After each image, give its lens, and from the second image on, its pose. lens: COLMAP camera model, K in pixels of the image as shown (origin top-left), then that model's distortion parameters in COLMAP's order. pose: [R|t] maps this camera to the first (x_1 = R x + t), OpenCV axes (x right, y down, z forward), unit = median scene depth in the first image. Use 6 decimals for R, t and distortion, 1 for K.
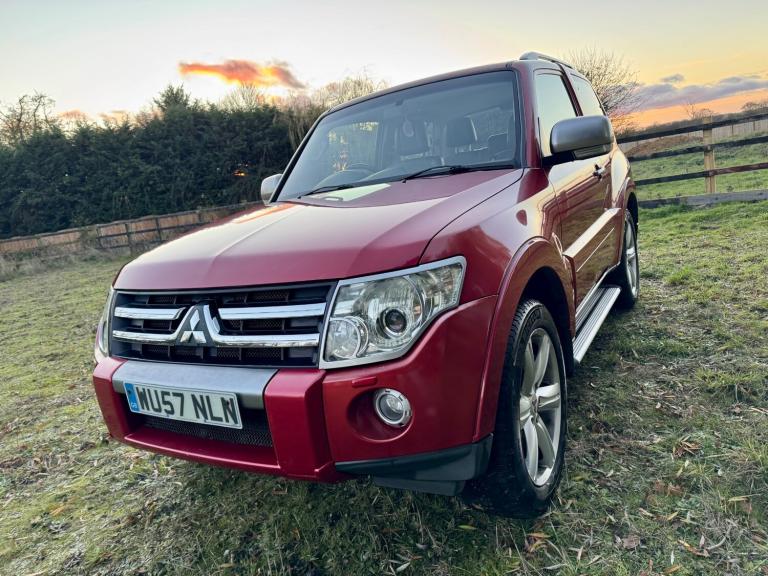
lens RADIAL K [[528.0, 0, 381.5], [0, 528.0, 281.0], [0, 0, 1]] dist [0.028236, -0.034789]
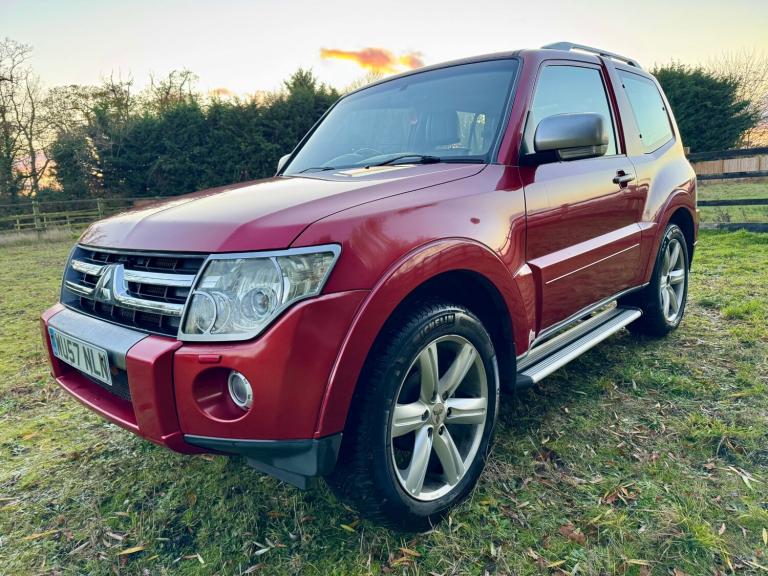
lens RADIAL K [[528.0, 0, 381.5], [0, 528.0, 281.0], [0, 0, 1]] dist [0.028236, -0.034789]
pose [[0.973358, 0.126579, -0.191186, 0.319936], [-0.123593, 0.991952, 0.027513, -0.013843], [0.193130, -0.003150, 0.981168, 0.060965]]
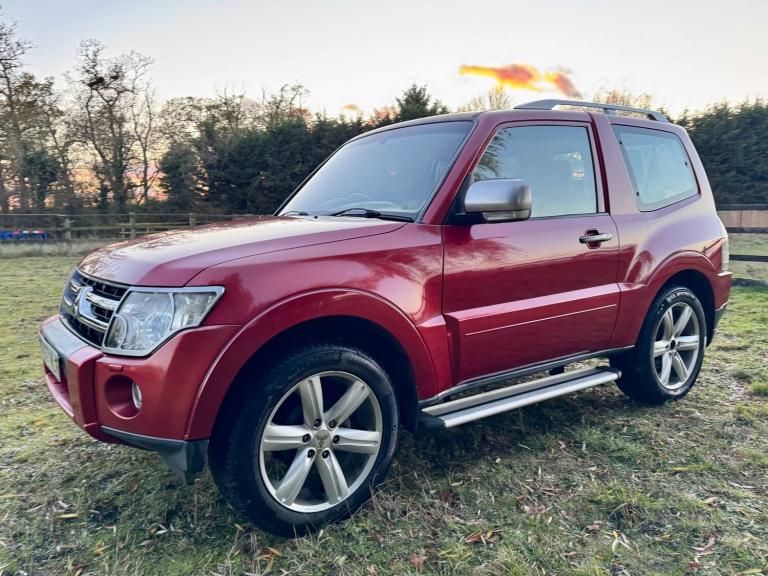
lens RADIAL K [[578.1, 0, 381.4], [0, 578.1, 301.9], [0, 0, 1]] dist [0.066405, -0.087143]
pose [[0.906499, 0.202284, -0.370594, 0.732100], [-0.203015, 0.978458, 0.037491, -0.102368], [0.370194, 0.041251, 0.928038, -0.056280]]
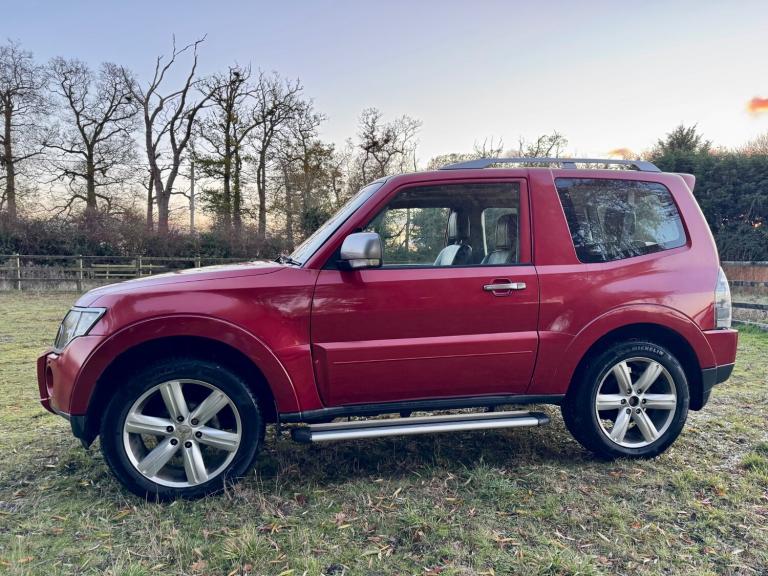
lens RADIAL K [[584.3, 0, 423.7], [0, 584.3, 330.6], [0, 0, 1]] dist [0.009281, -0.001555]
pose [[0.697003, 0.234032, -0.677802, 1.595451], [-0.241259, 0.966671, 0.085679, -0.286821], [0.675263, 0.103808, 0.730235, 0.263984]]
